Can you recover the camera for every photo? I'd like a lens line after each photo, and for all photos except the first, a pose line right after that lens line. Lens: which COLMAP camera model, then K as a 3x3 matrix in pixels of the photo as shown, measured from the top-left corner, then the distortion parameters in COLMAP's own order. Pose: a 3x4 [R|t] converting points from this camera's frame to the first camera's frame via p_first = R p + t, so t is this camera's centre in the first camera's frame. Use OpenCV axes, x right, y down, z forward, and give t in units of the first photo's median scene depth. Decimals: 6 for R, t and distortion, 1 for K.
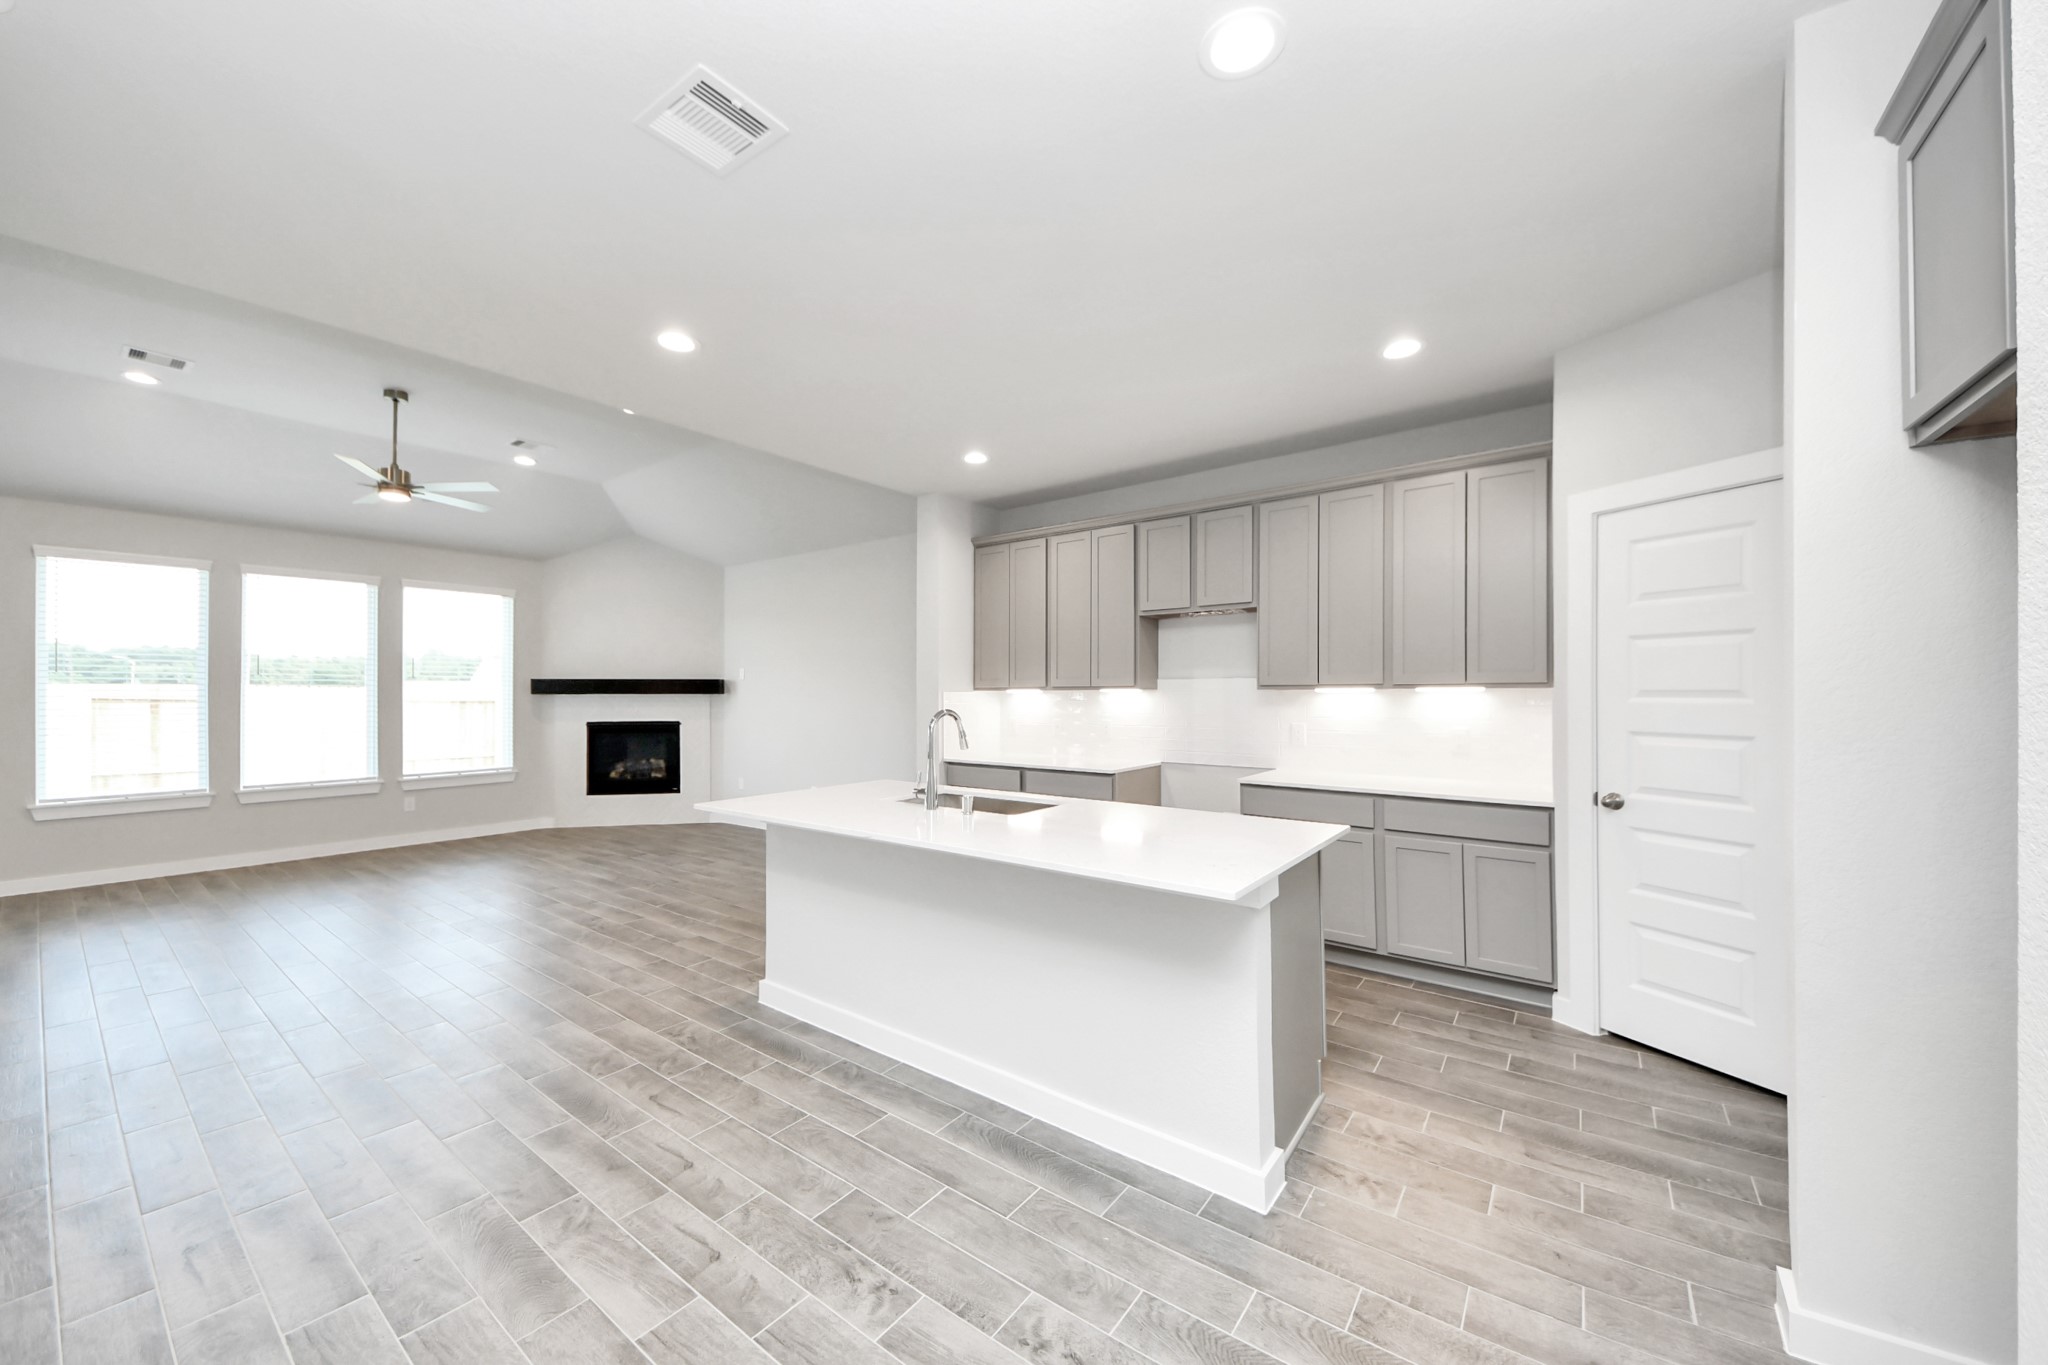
lens RADIAL K [[747.4, 0, 1029.1], [0, 747.4, 692.4], [0, 0, 1]] dist [0.001566, -0.002758]
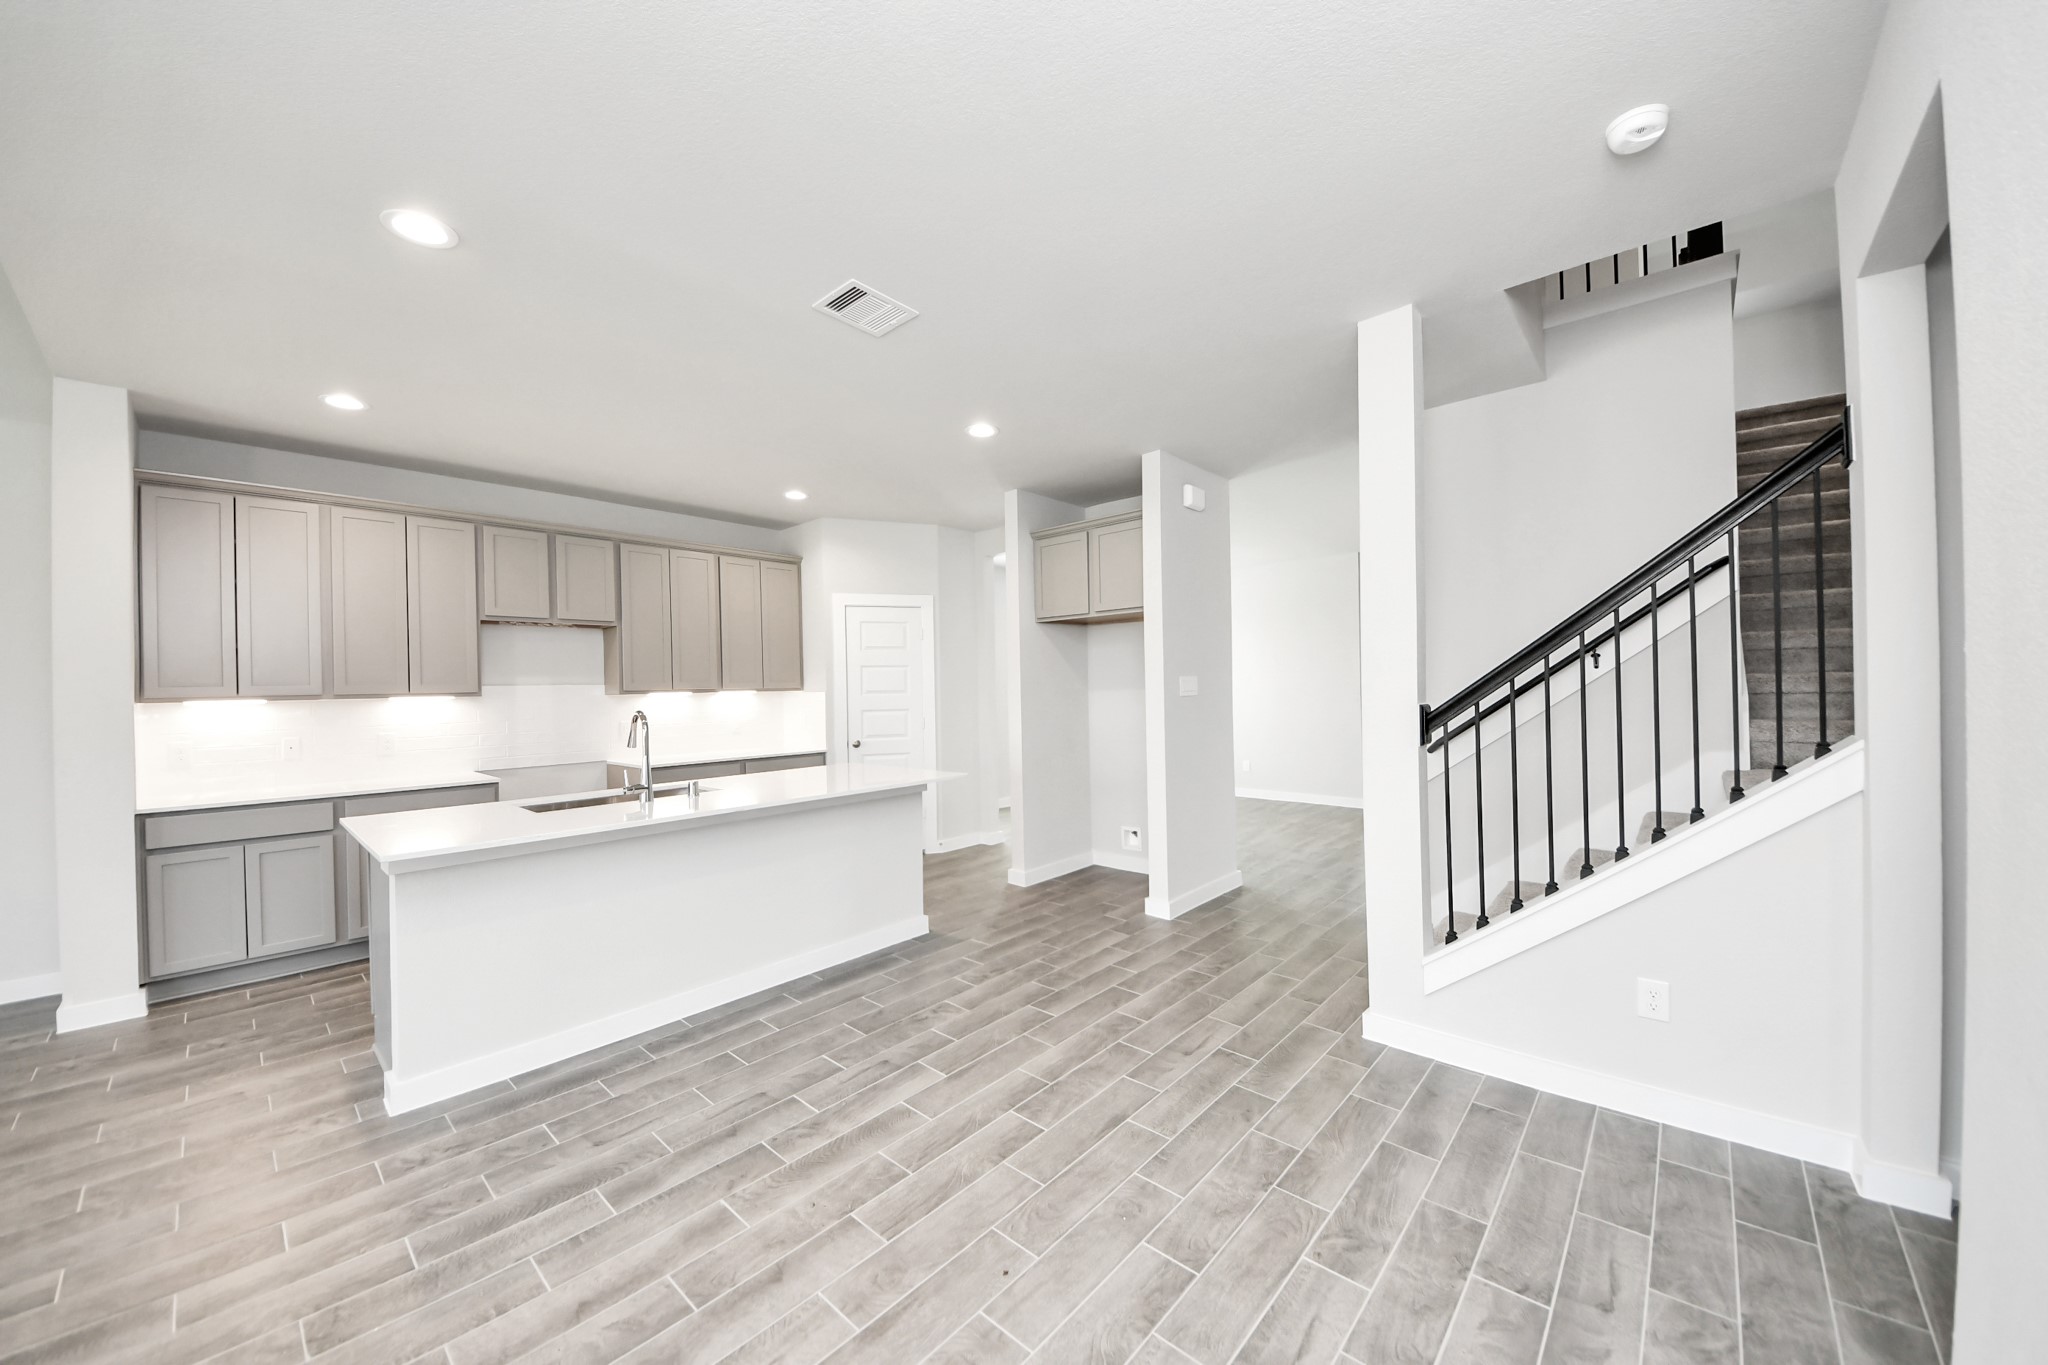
lens RADIAL K [[747.4, 0, 1000.7], [0, 747.4, 690.7], [0, 0, 1]] dist [0.001566, -0.002758]
pose [[0.116071, -0.002860, 0.993237, -0.892946], [0.020384, 0.999792, 0.000497, 0.002288], [-0.993032, 0.020188, 0.116105, 0.267116]]
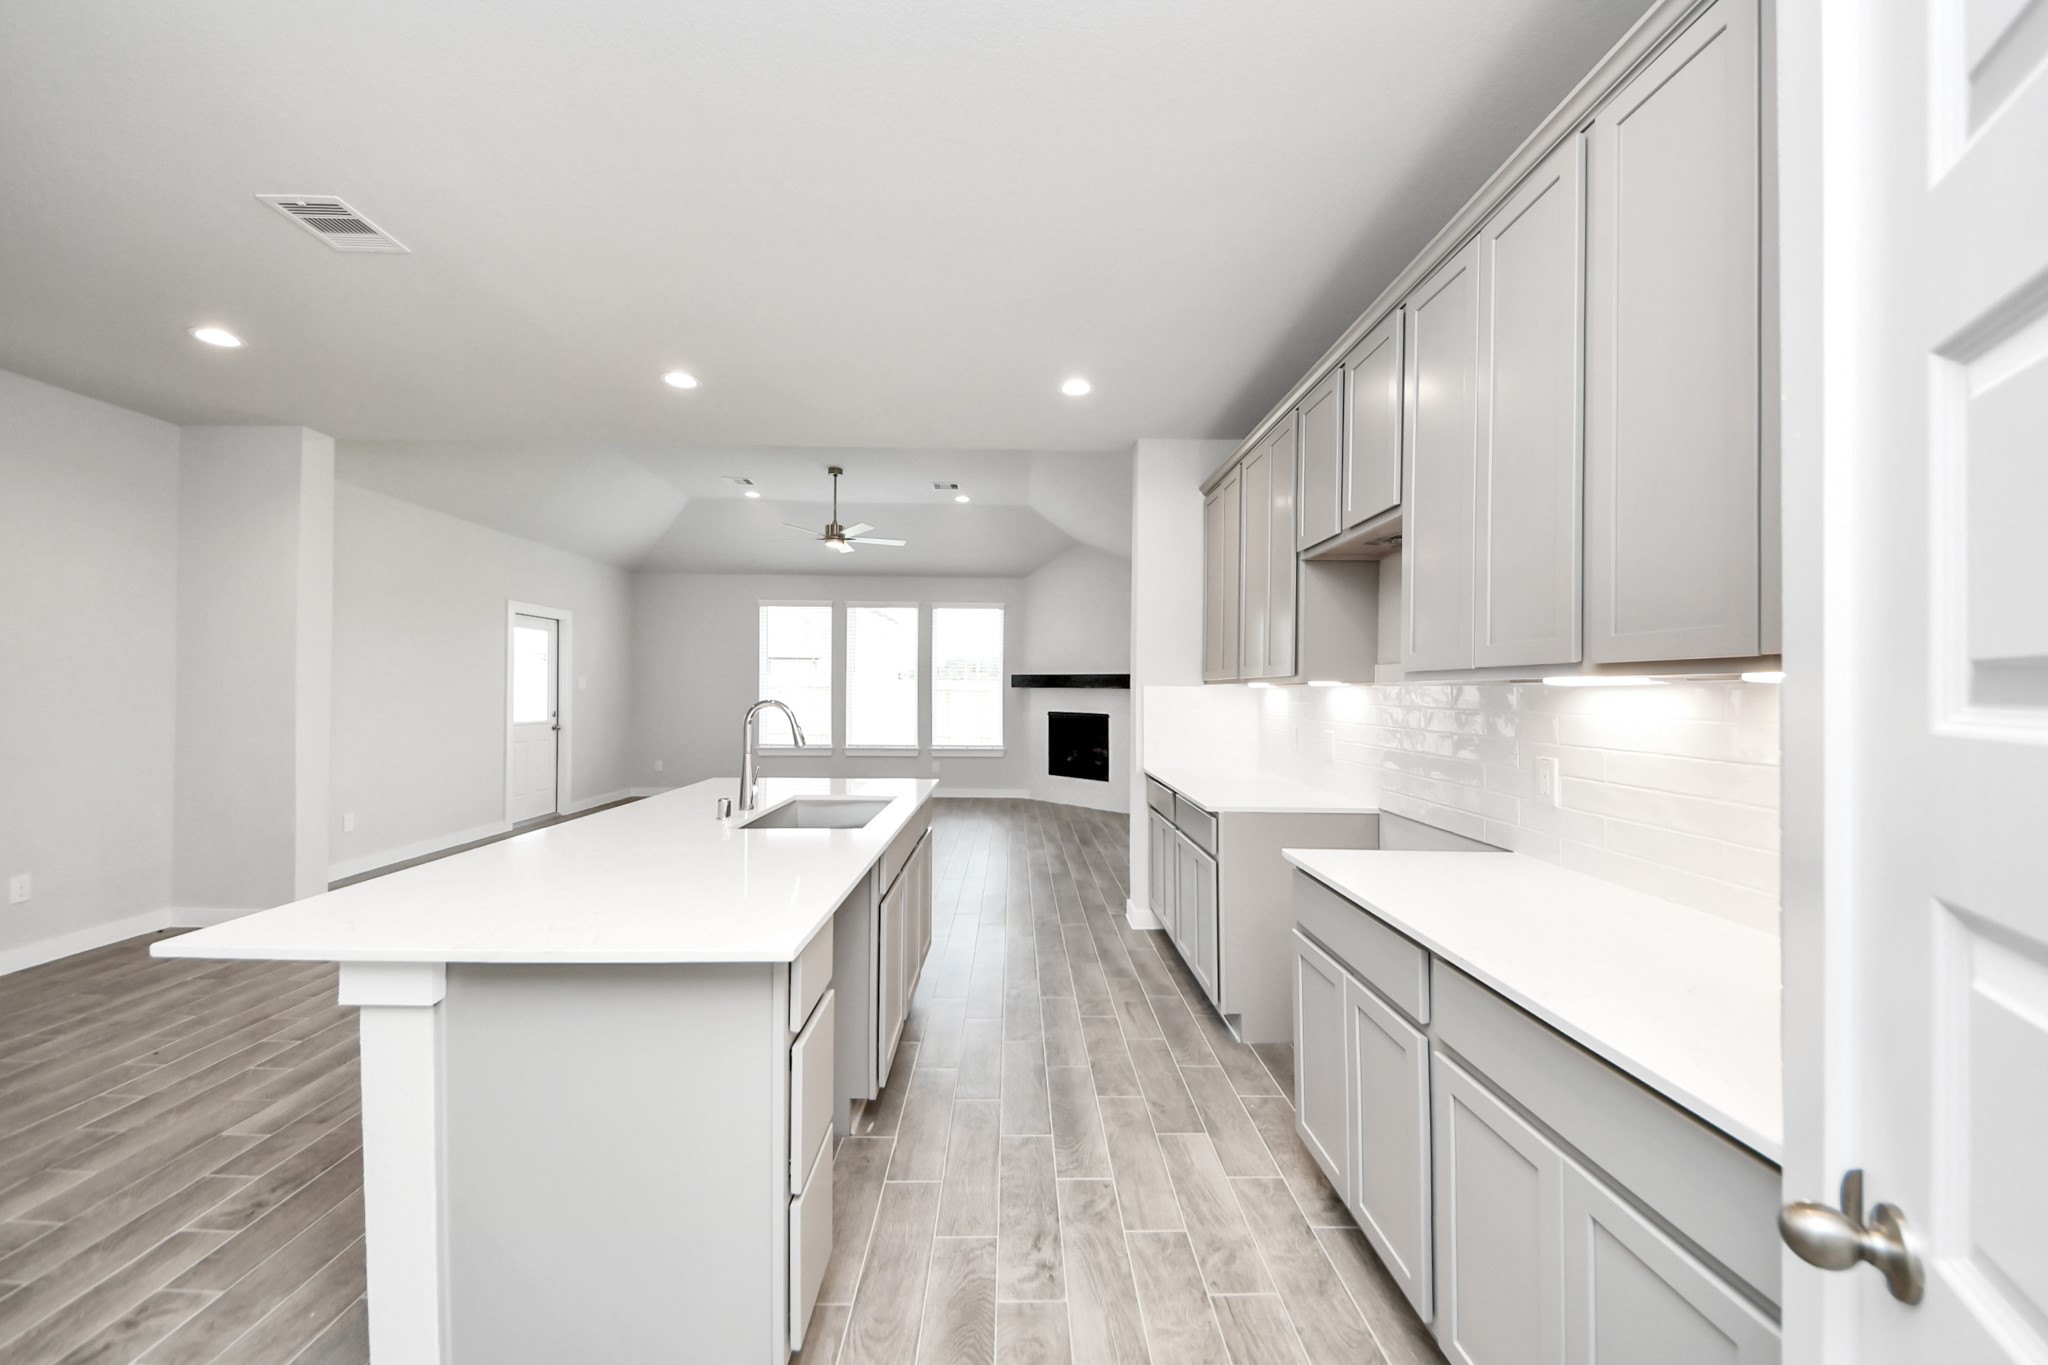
lens RADIAL K [[747.4, 0, 1008.9], [0, 747.4, 690.8], [0, 0, 1]] dist [0.001566, -0.002758]
pose [[0.604437, 0.012587, -0.796554, 0.593007], [-0.010423, 0.999915, 0.007891, -0.000649], [0.796585, 0.003533, 0.604516, 0.534704]]
